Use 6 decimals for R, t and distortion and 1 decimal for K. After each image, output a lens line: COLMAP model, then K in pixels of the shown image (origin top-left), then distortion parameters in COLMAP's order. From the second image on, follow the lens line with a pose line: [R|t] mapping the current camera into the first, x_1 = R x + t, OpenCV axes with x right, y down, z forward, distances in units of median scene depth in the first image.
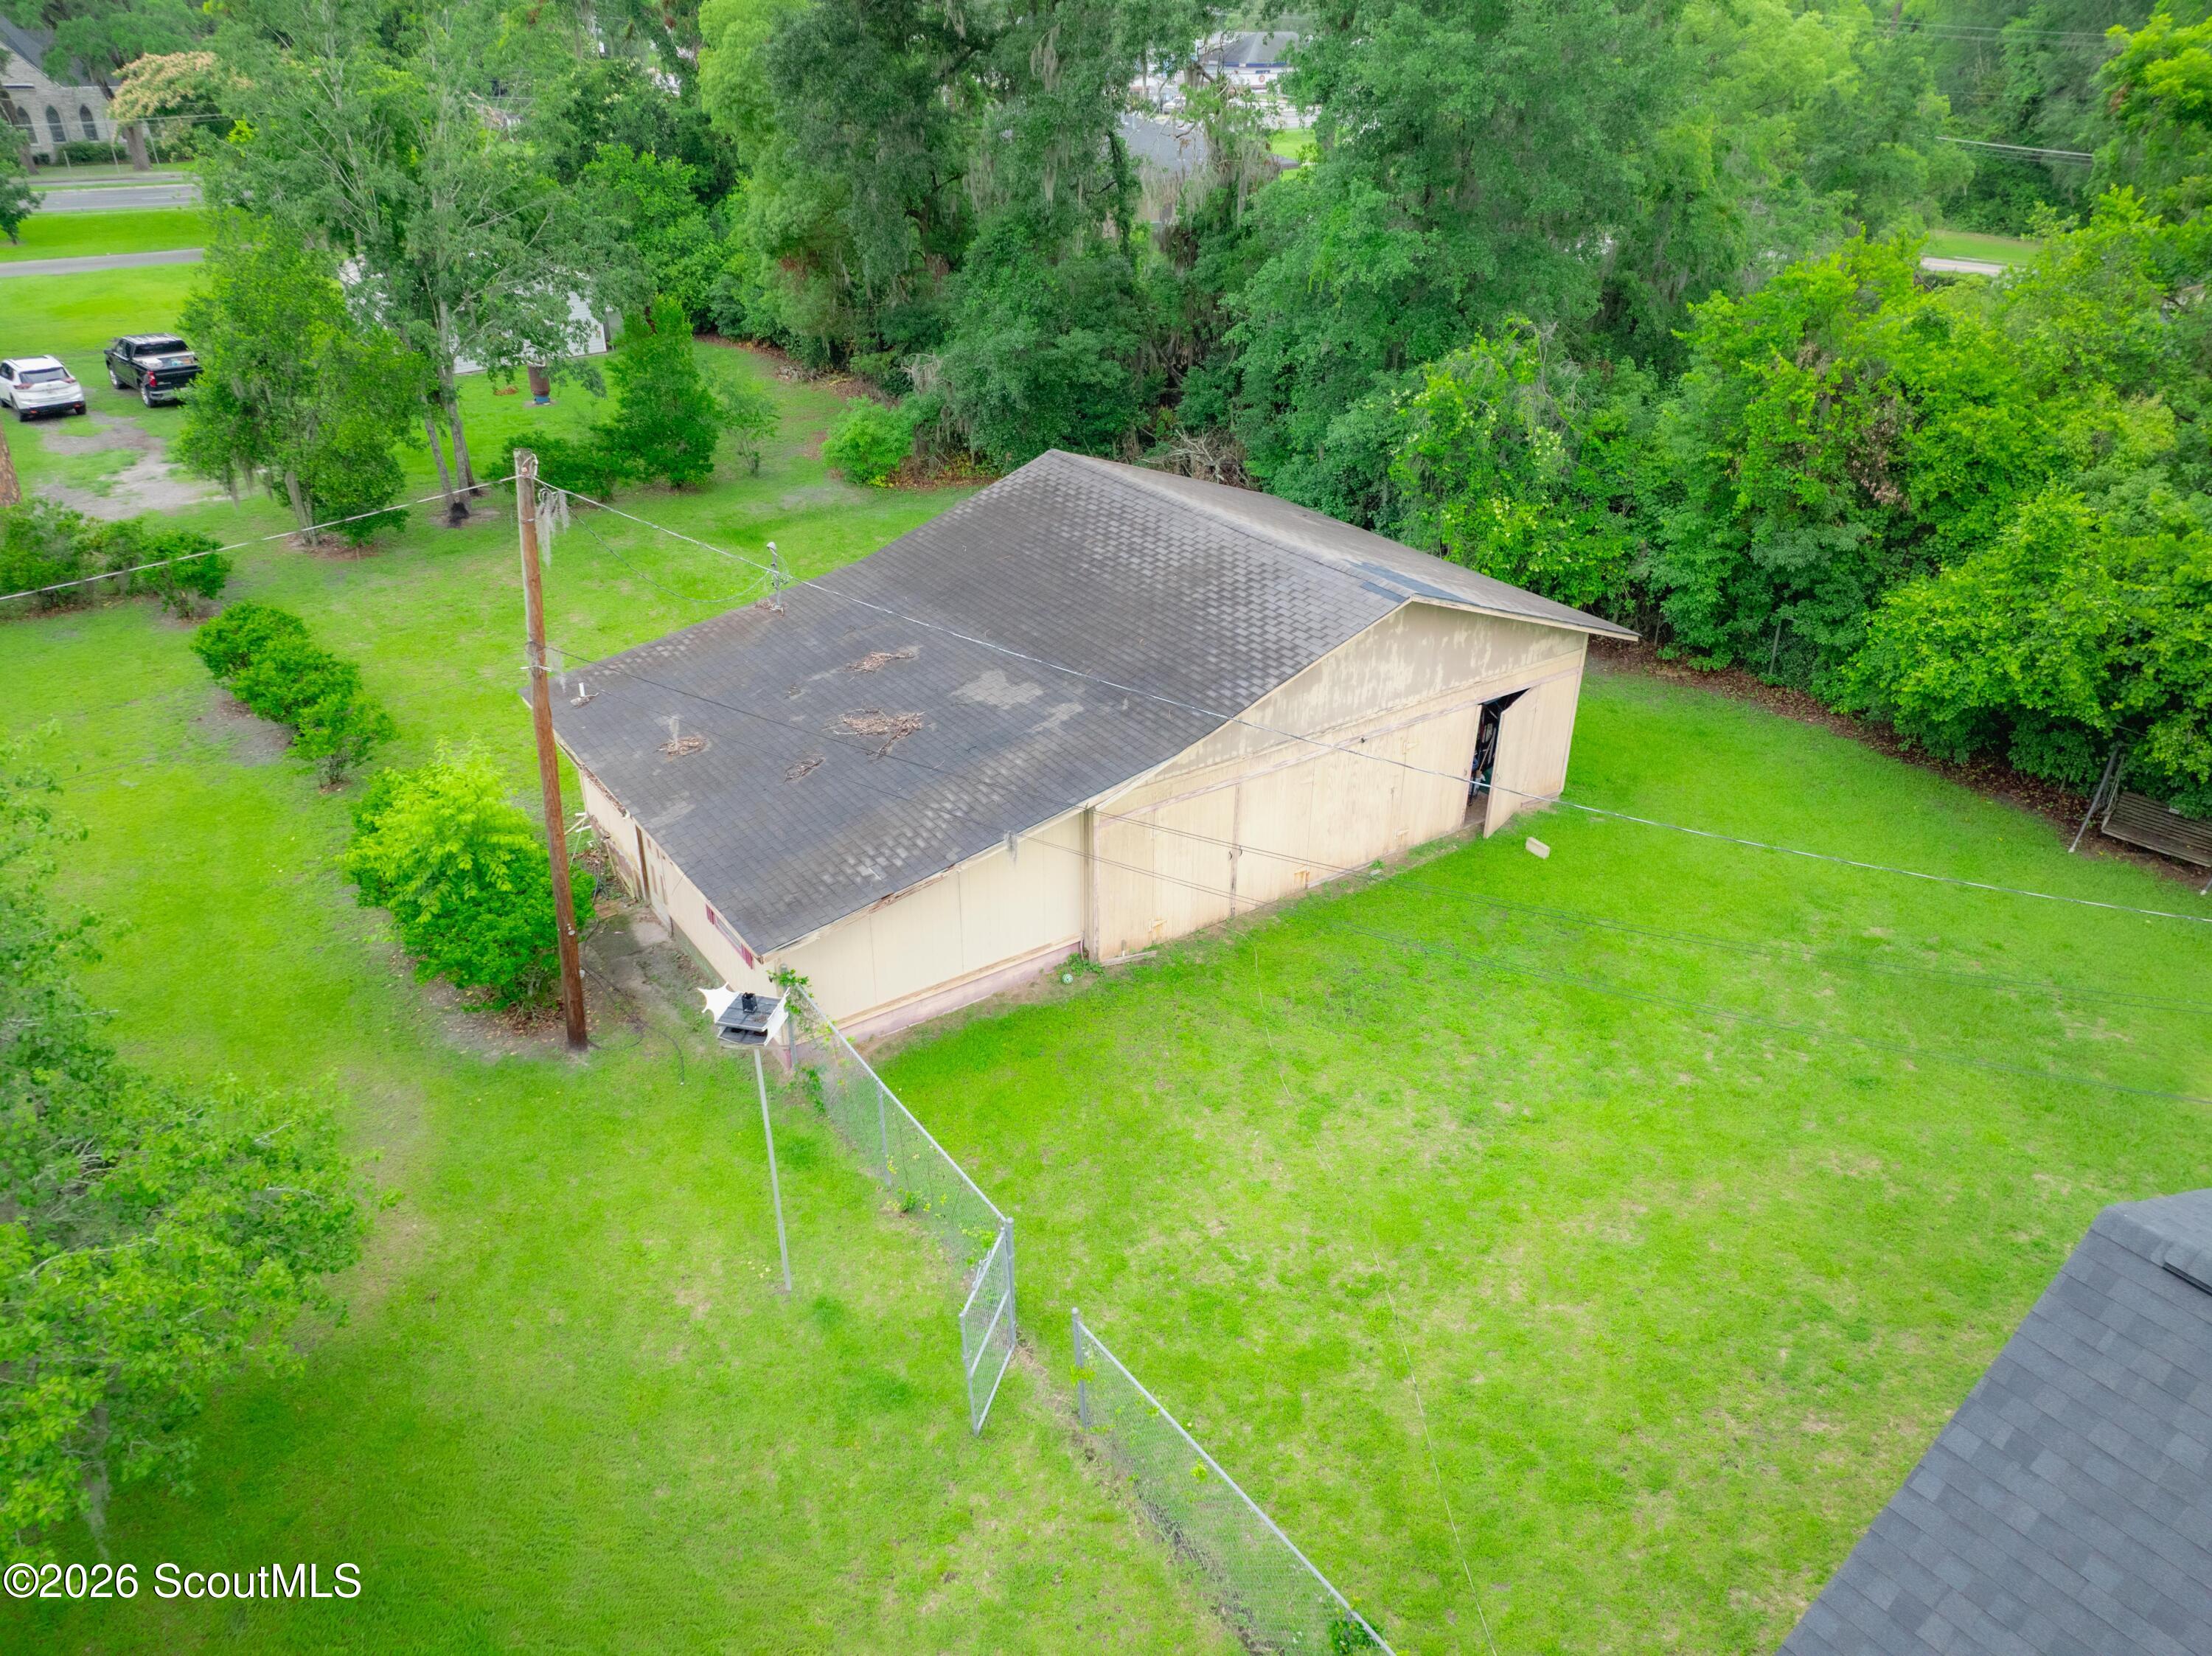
lens RADIAL K [[1543.3, 0, 1109.8], [0, 1543.3, 836.6], [0, 0, 1]] dist [-0.045209, 0.006927]
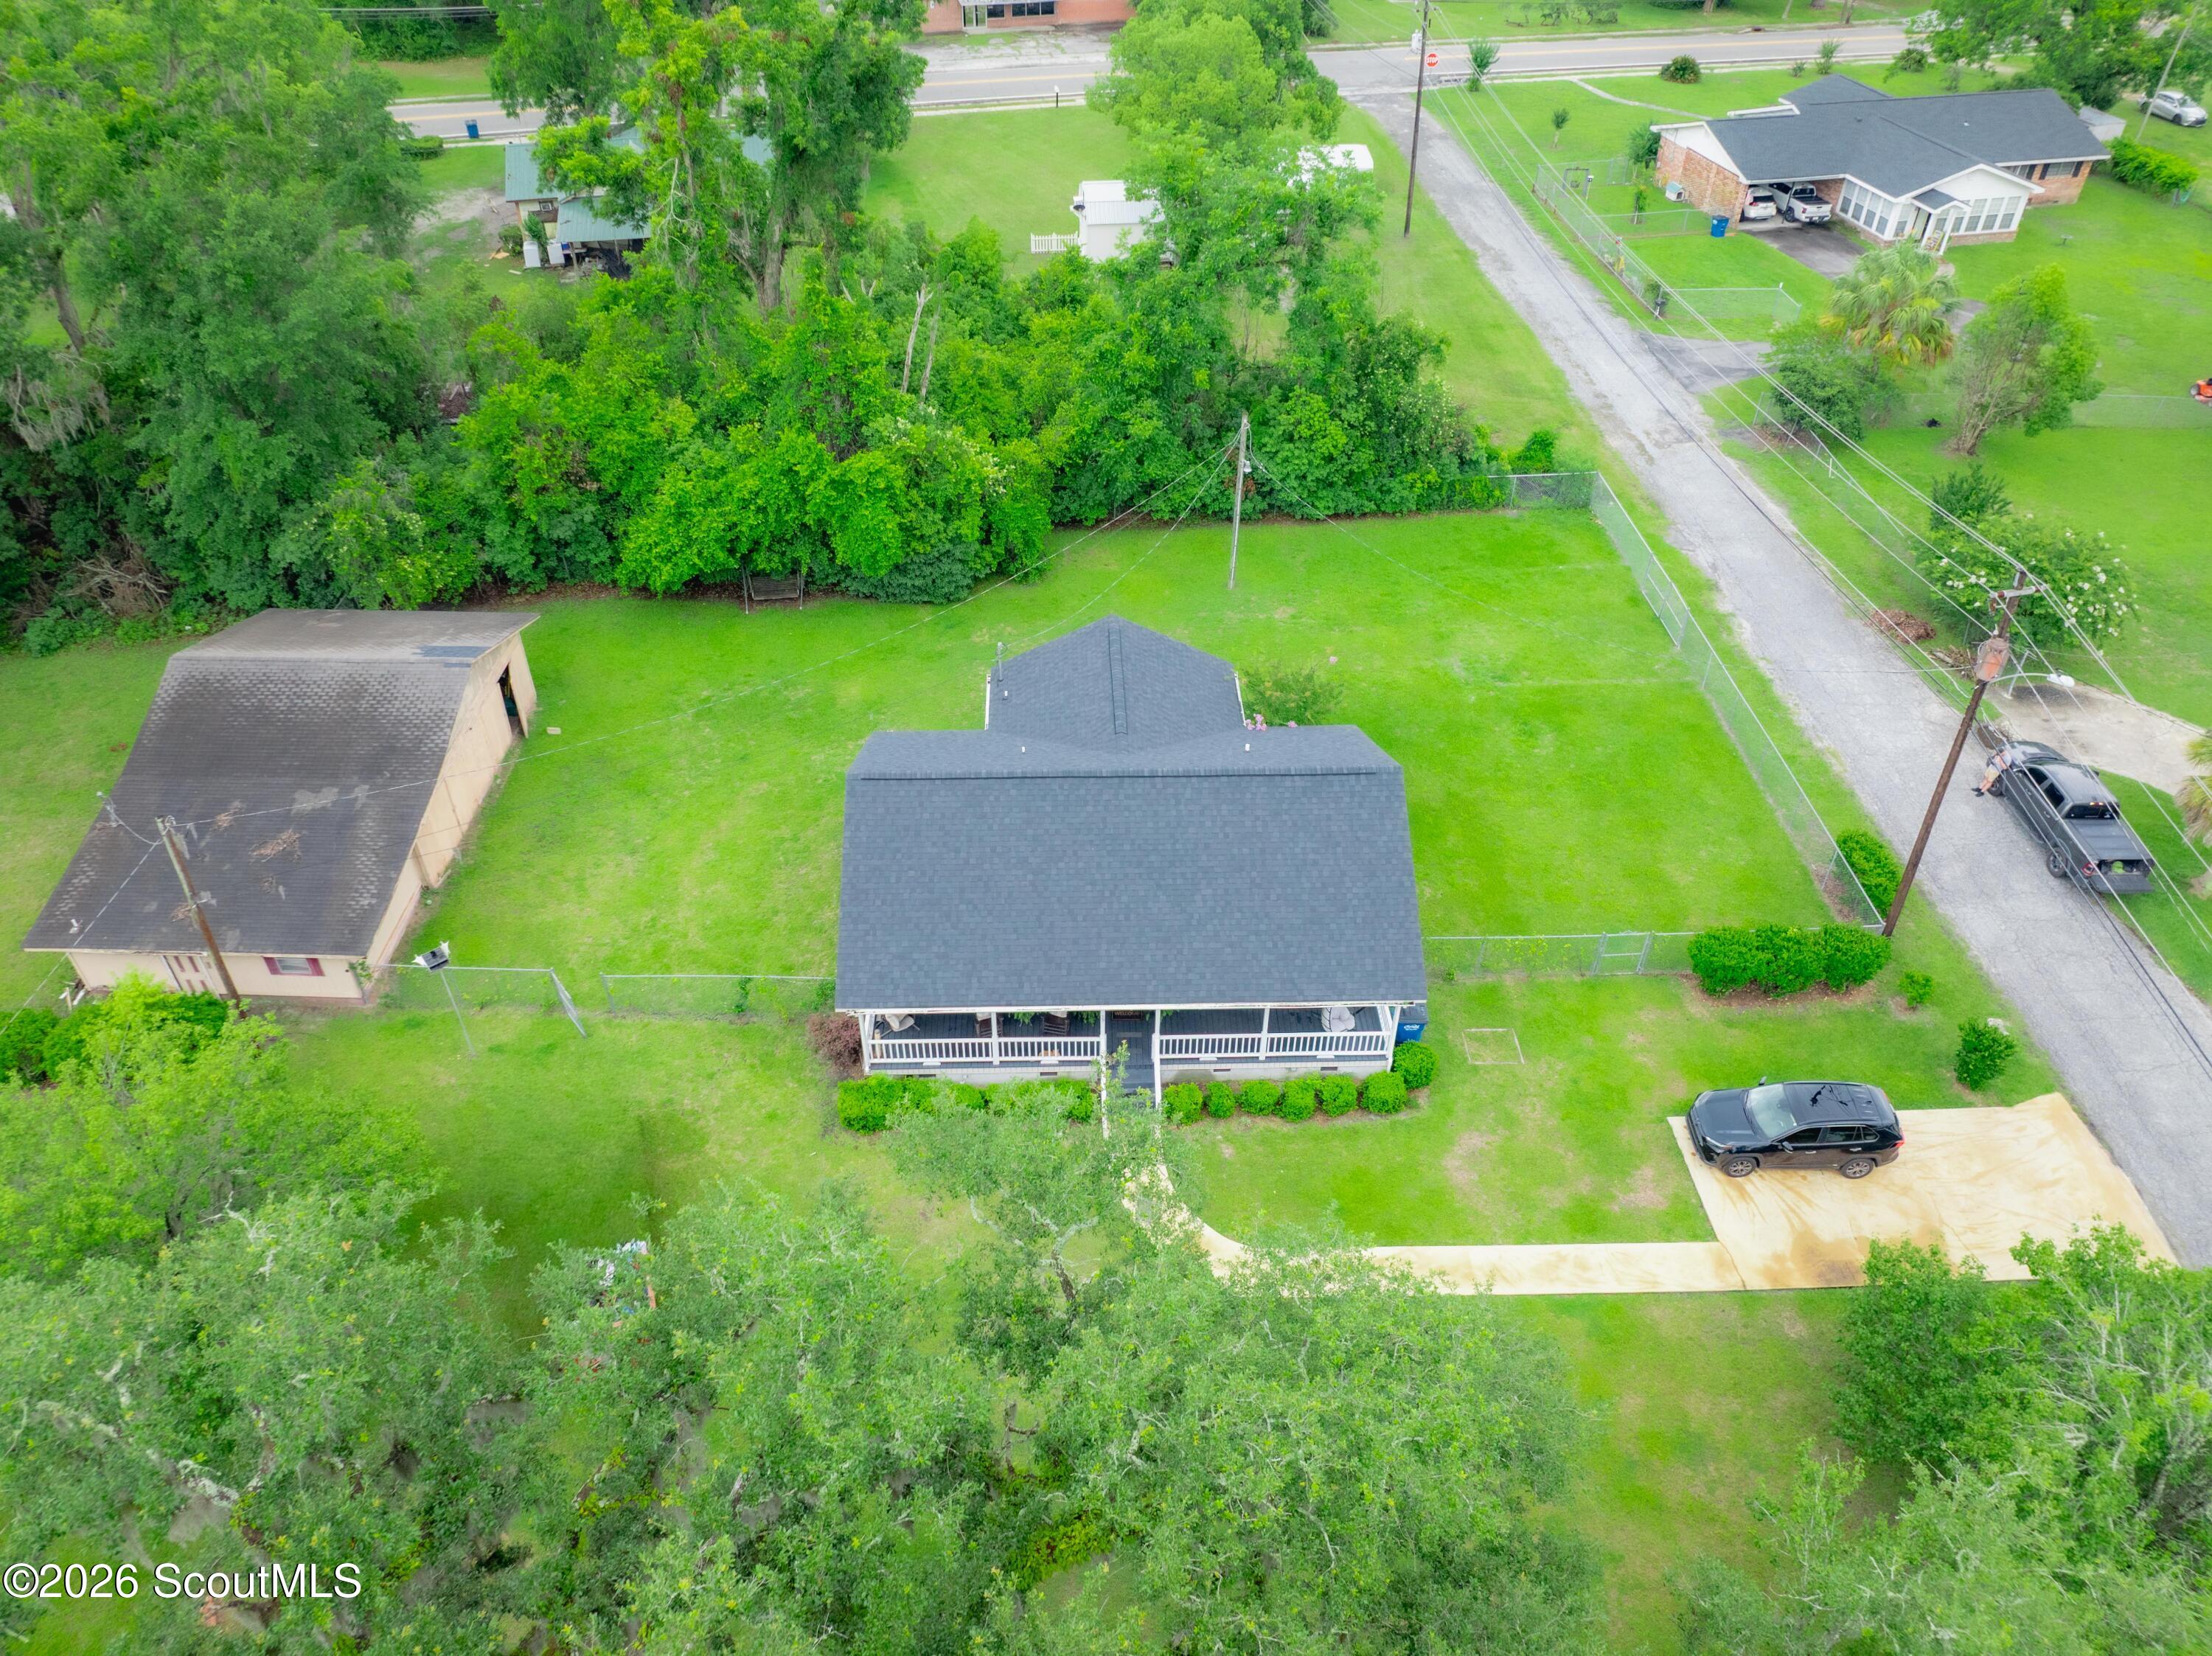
lens RADIAL K [[1543.3, 0, 1097.0], [0, 1543.3, 808.6], [0, 0, 1]] dist [-0.045209, 0.006927]
pose [[0.586152, -0.514790, 0.625633, -0.633780], [0.382738, 0.856538, 0.346200, -0.336664], [-0.714099, 0.036527, 0.699091, -0.948080]]
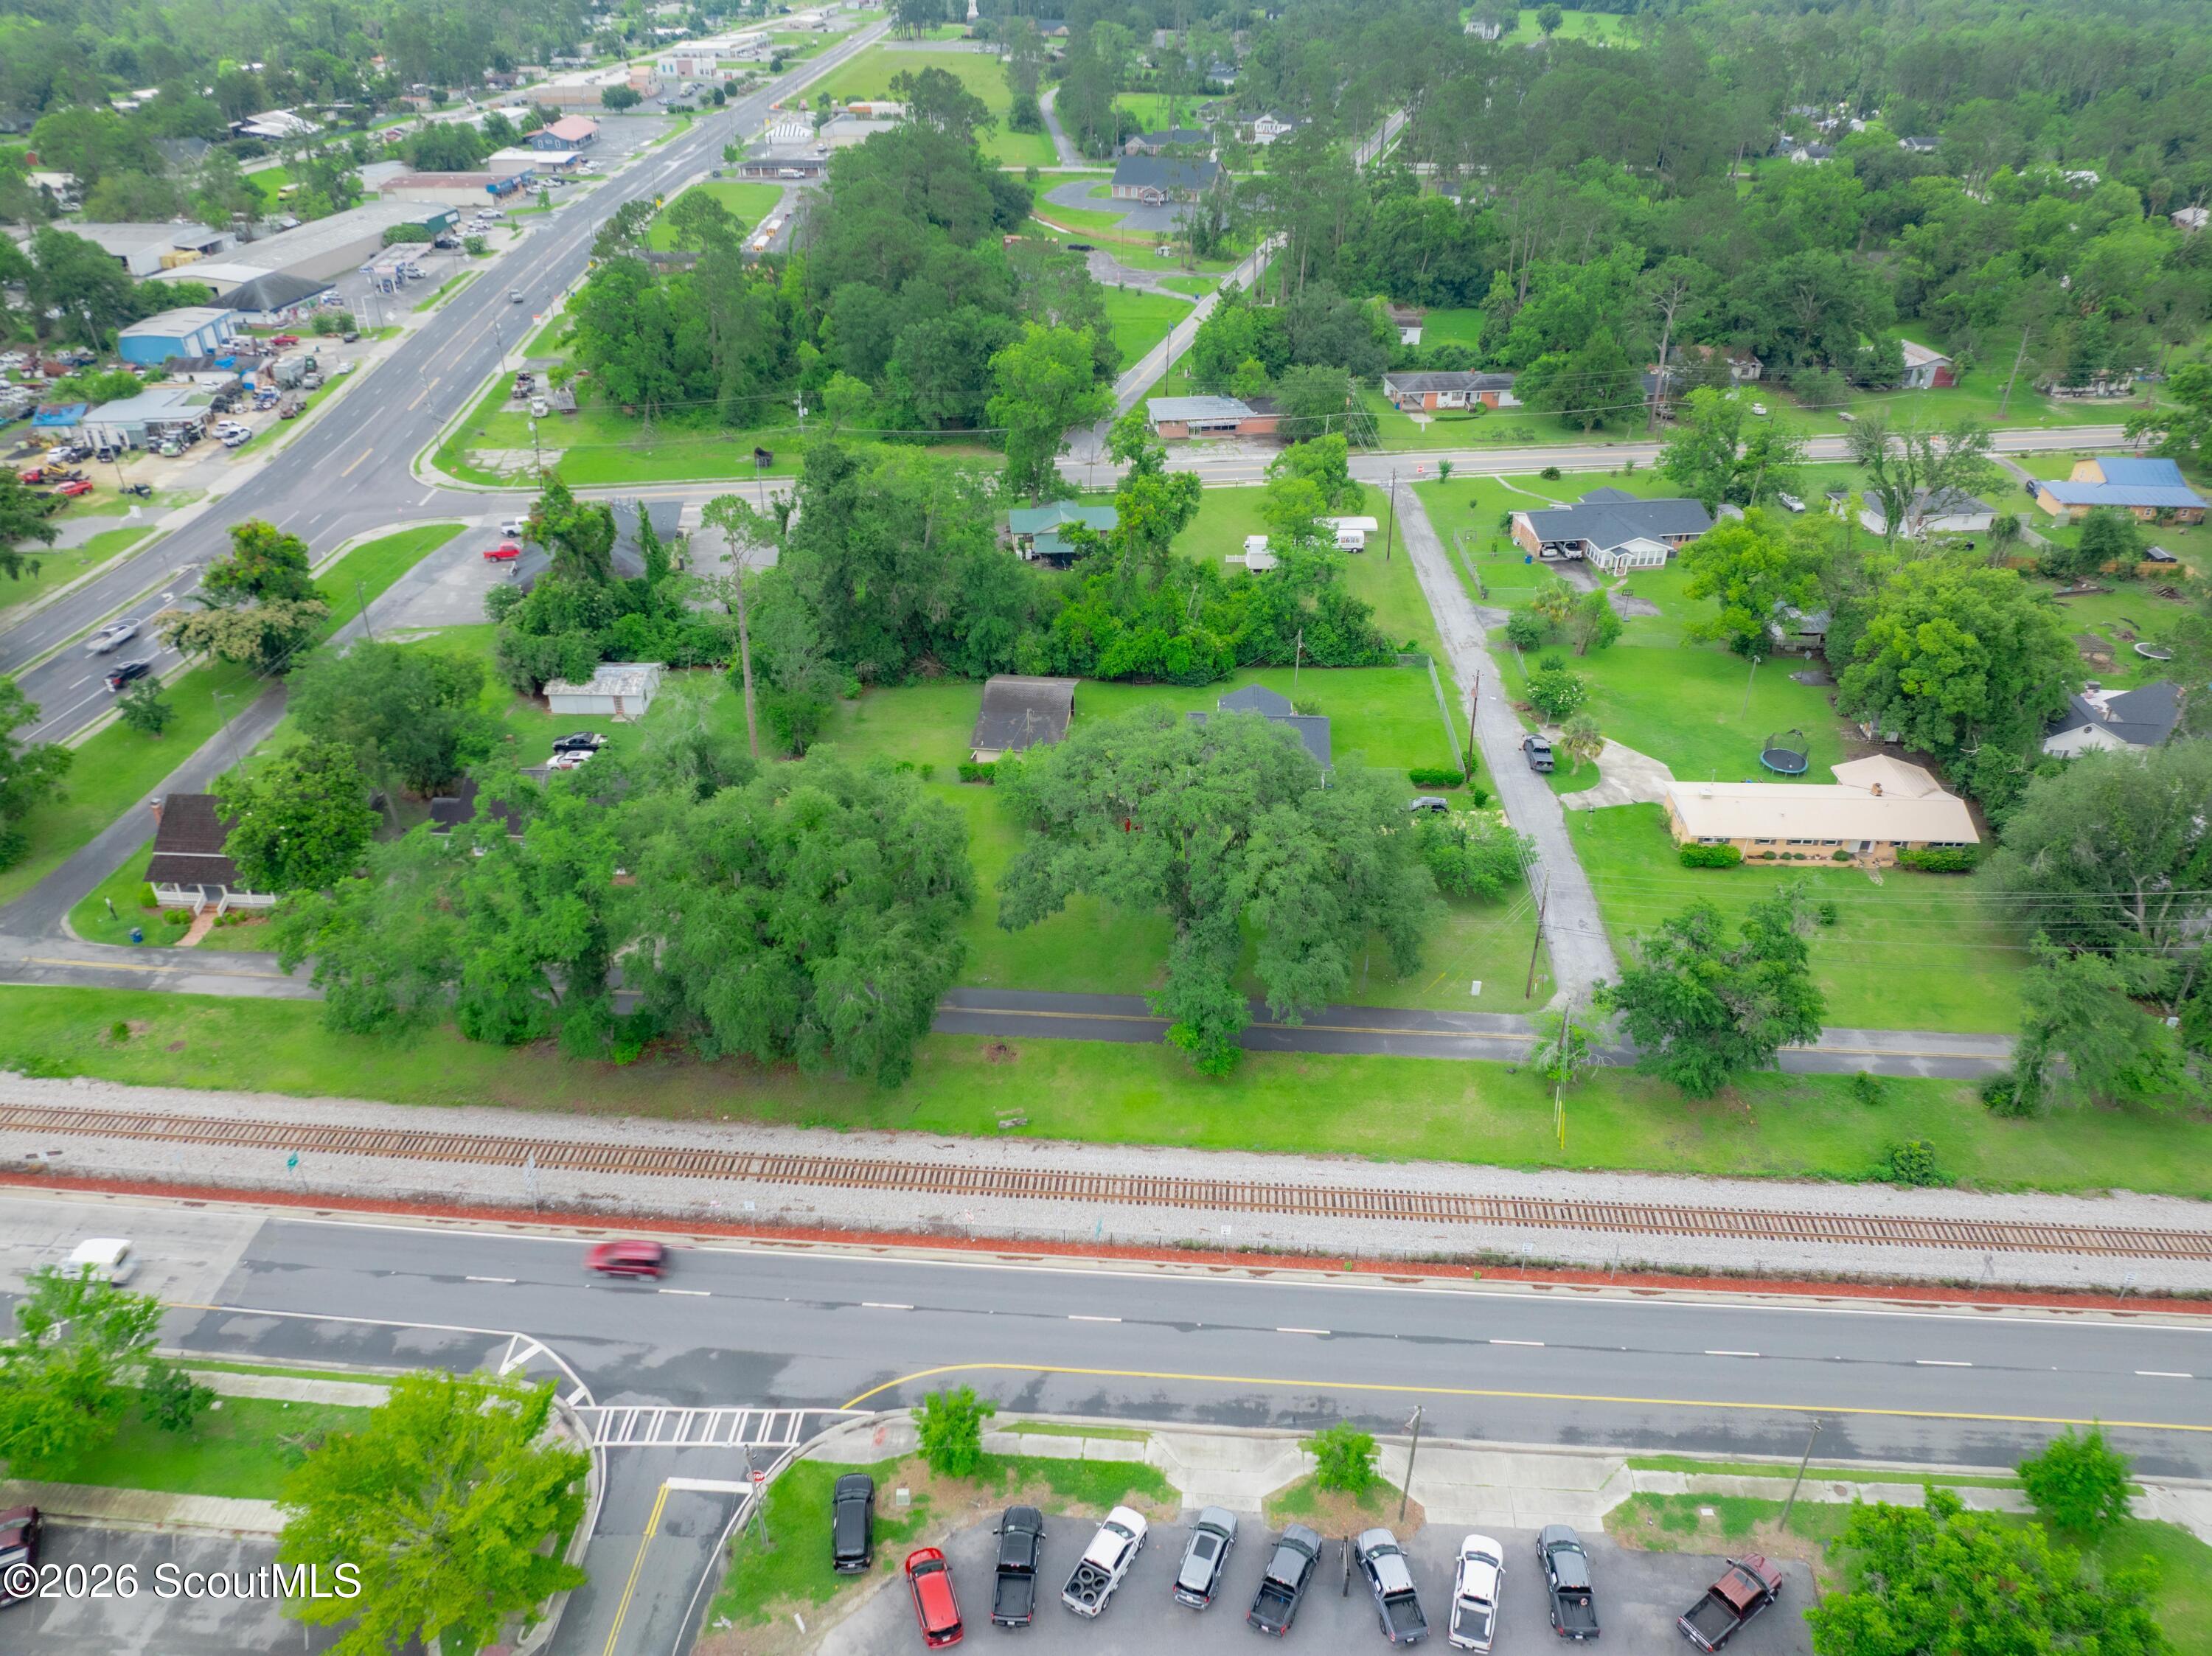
lens RADIAL K [[1543.3, 0, 1105.8], [0, 1543.3, 823.4], [0, 0, 1]] dist [-0.045209, 0.006927]
pose [[0.658556, -0.396632, 0.639521, -4.163709], [0.355808, 0.912949, 0.199814, -0.870998], [-0.663102, 0.095958, 0.742353, -4.032274]]
